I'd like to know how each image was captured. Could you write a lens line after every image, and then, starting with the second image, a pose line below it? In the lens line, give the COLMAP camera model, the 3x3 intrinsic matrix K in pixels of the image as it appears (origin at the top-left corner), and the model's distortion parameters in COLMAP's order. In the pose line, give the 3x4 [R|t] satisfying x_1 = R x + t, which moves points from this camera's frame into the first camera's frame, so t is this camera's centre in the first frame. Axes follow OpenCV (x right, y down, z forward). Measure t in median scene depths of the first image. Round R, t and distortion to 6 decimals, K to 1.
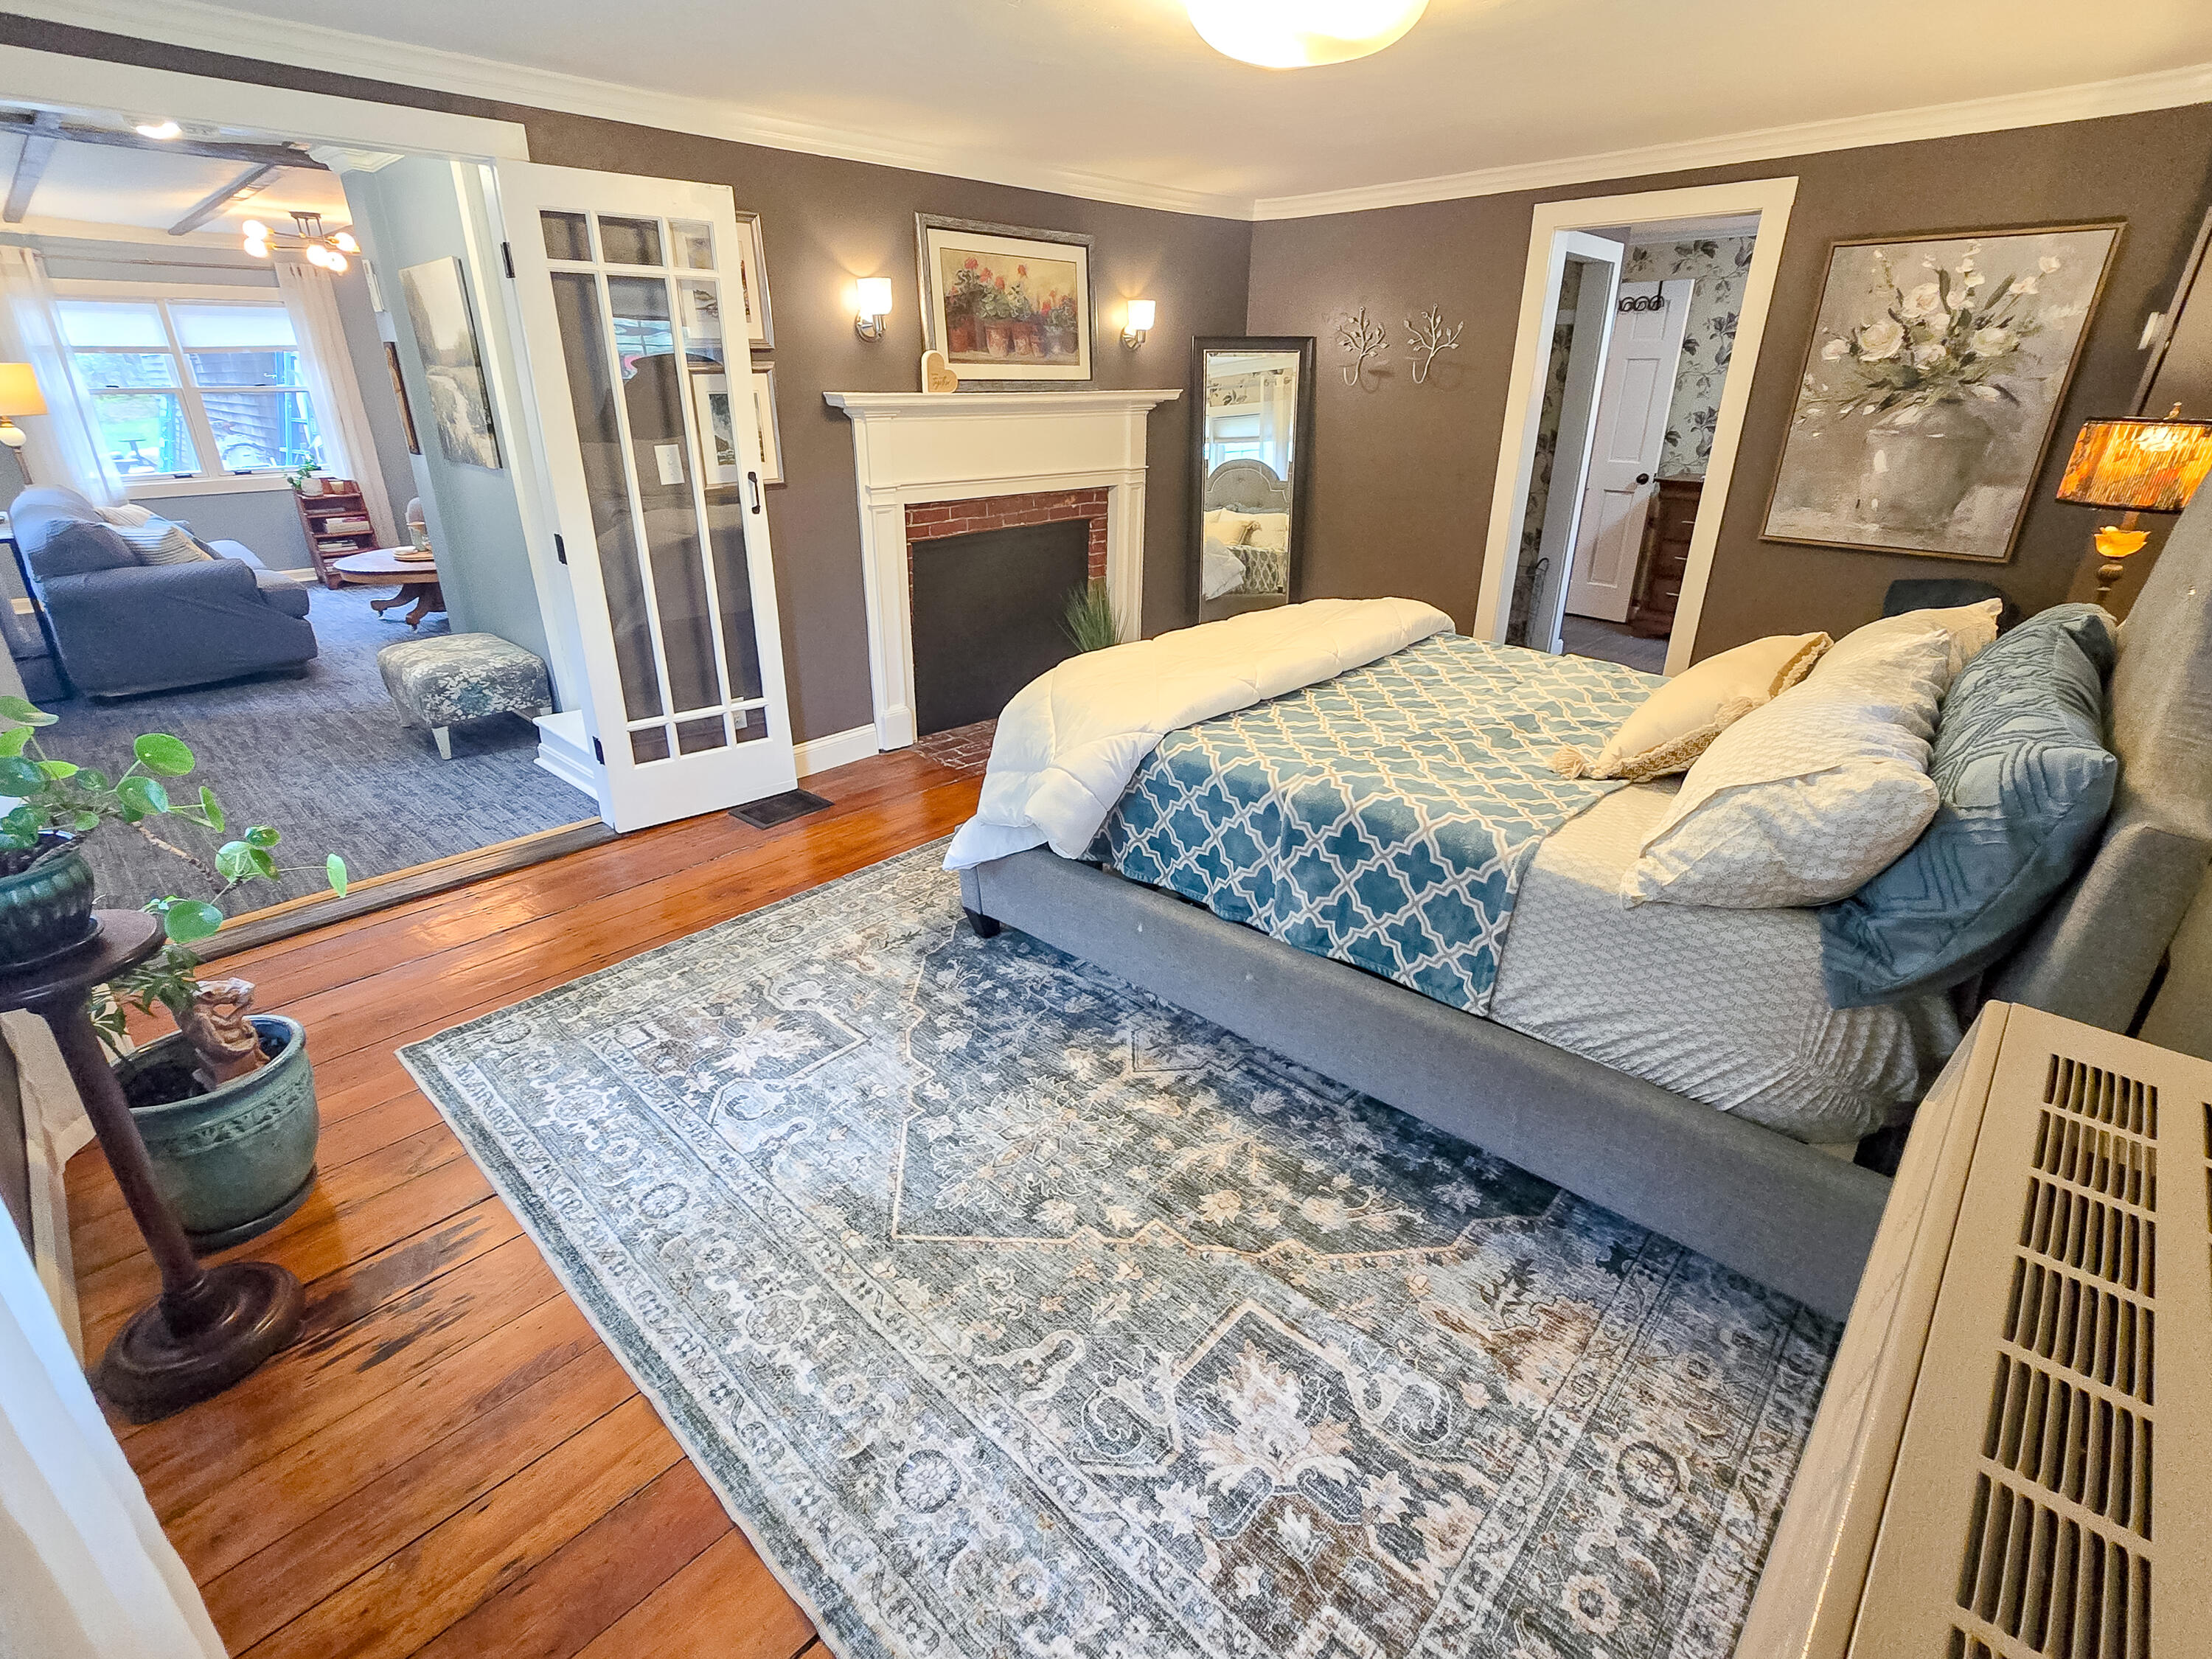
lens RADIAL K [[1026.4, 0, 1124.5], [0, 1026.4, 798.0], [0, 0, 1]] dist [-0.003186, 0.000888]
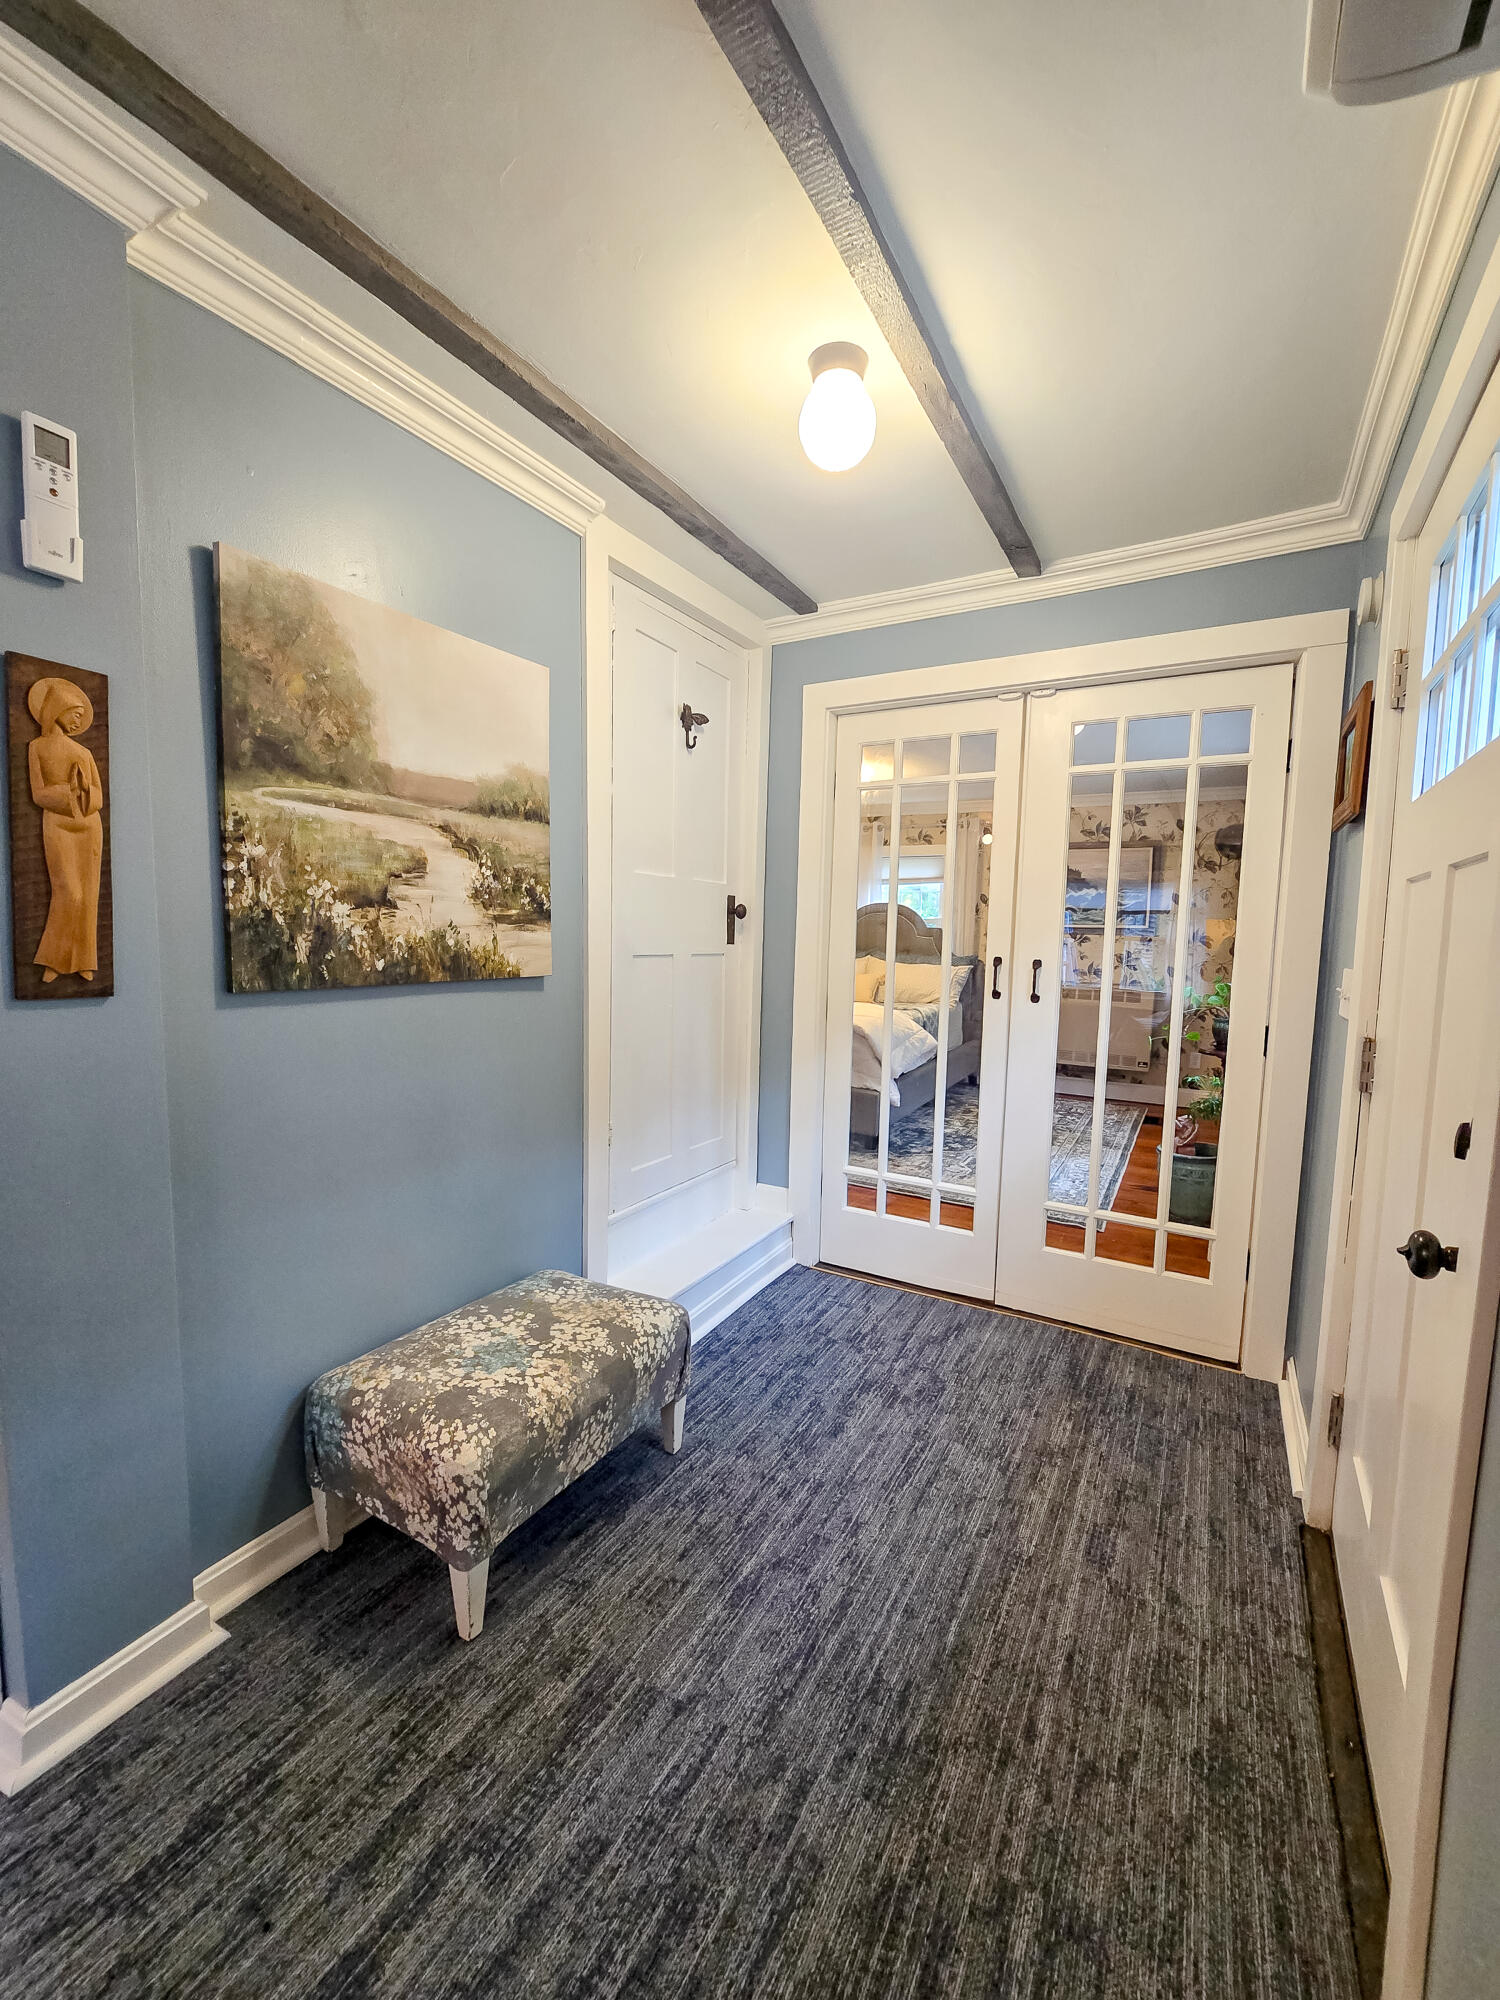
lens RADIAL K [[828.2, 0, 762.0], [0, 828.2, 1003.0], [0, 0, 1]] dist [-0.002817, 0.001408]
pose [[-0.242281, -0.098557, 0.965187, -1.372048], [0.345332, 0.920916, 0.180722, -0.422318], [-0.906667, 0.377095, -0.189086, 1.183239]]
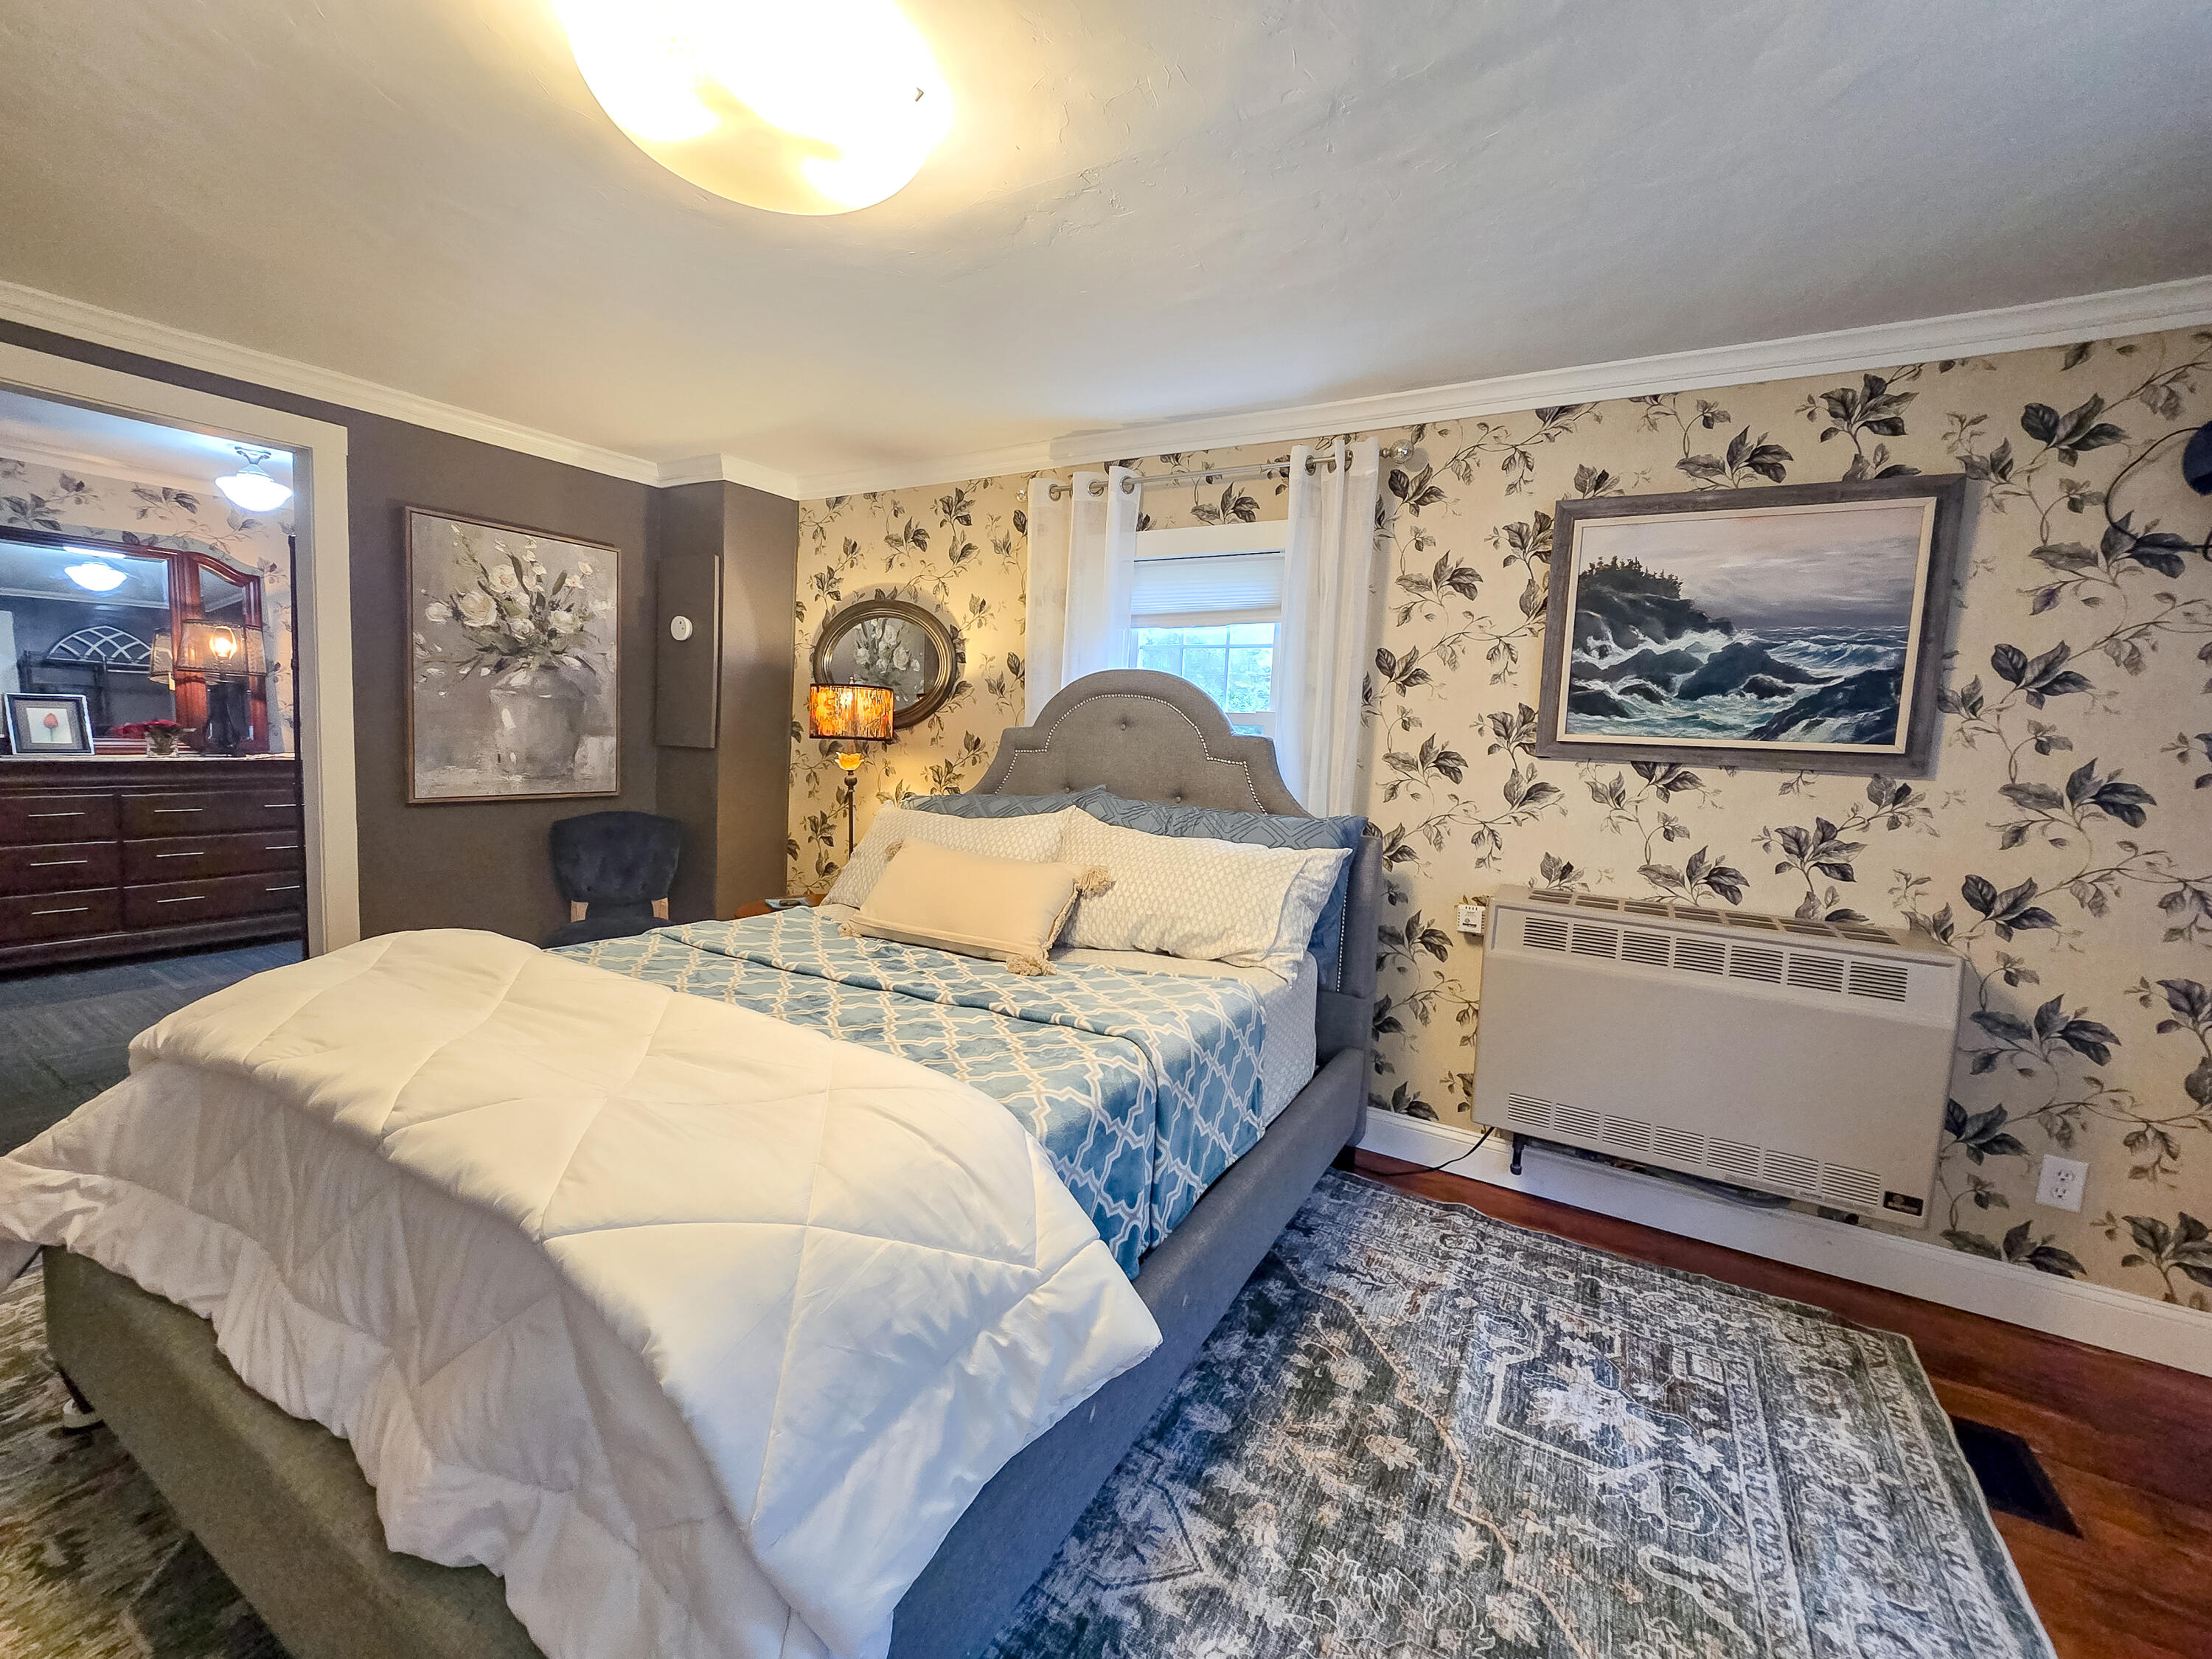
lens RADIAL K [[915.9, 0, 1102.7], [0, 915.9, 808.4], [0, 0, 1]] dist [-0.002817, 0.001408]
pose [[-0.218422, -0.103398, 0.970361, -0.340882], [0.326071, 0.929485, 0.172439, -0.216681], [-0.919766, 0.354071, -0.169305, 0.663208]]
